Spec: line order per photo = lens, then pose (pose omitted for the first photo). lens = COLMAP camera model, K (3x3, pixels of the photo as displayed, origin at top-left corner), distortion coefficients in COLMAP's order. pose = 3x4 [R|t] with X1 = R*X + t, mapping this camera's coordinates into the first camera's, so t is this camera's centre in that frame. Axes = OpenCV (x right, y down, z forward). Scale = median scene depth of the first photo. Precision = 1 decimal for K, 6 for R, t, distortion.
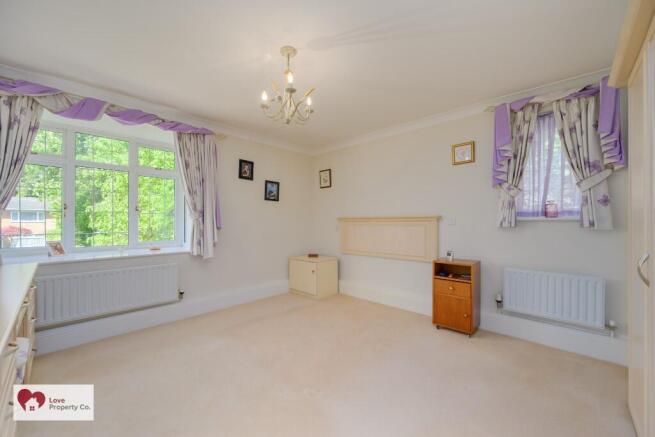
lens RADIAL K [[259.5, 0, 327.5], [0, 259.5, 218.5], [0, 0, 1]] dist [-0.000790, 0.000074]
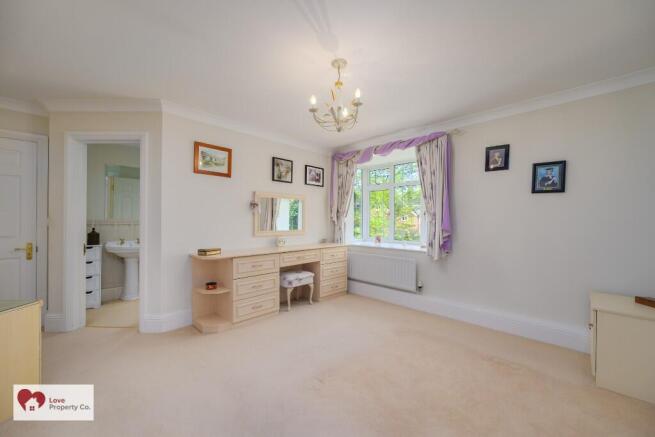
lens RADIAL K [[259.5, 0, 327.5], [0, 259.5, 218.5], [0, 0, 1]] dist [-0.000790, 0.000074]
pose [[-0.030406, -0.010989, -0.999477, 0.591575], [0.002466, 0.999936, -0.011069, 0.000638], [0.999535, -0.002801, -0.030377, 0.645571]]
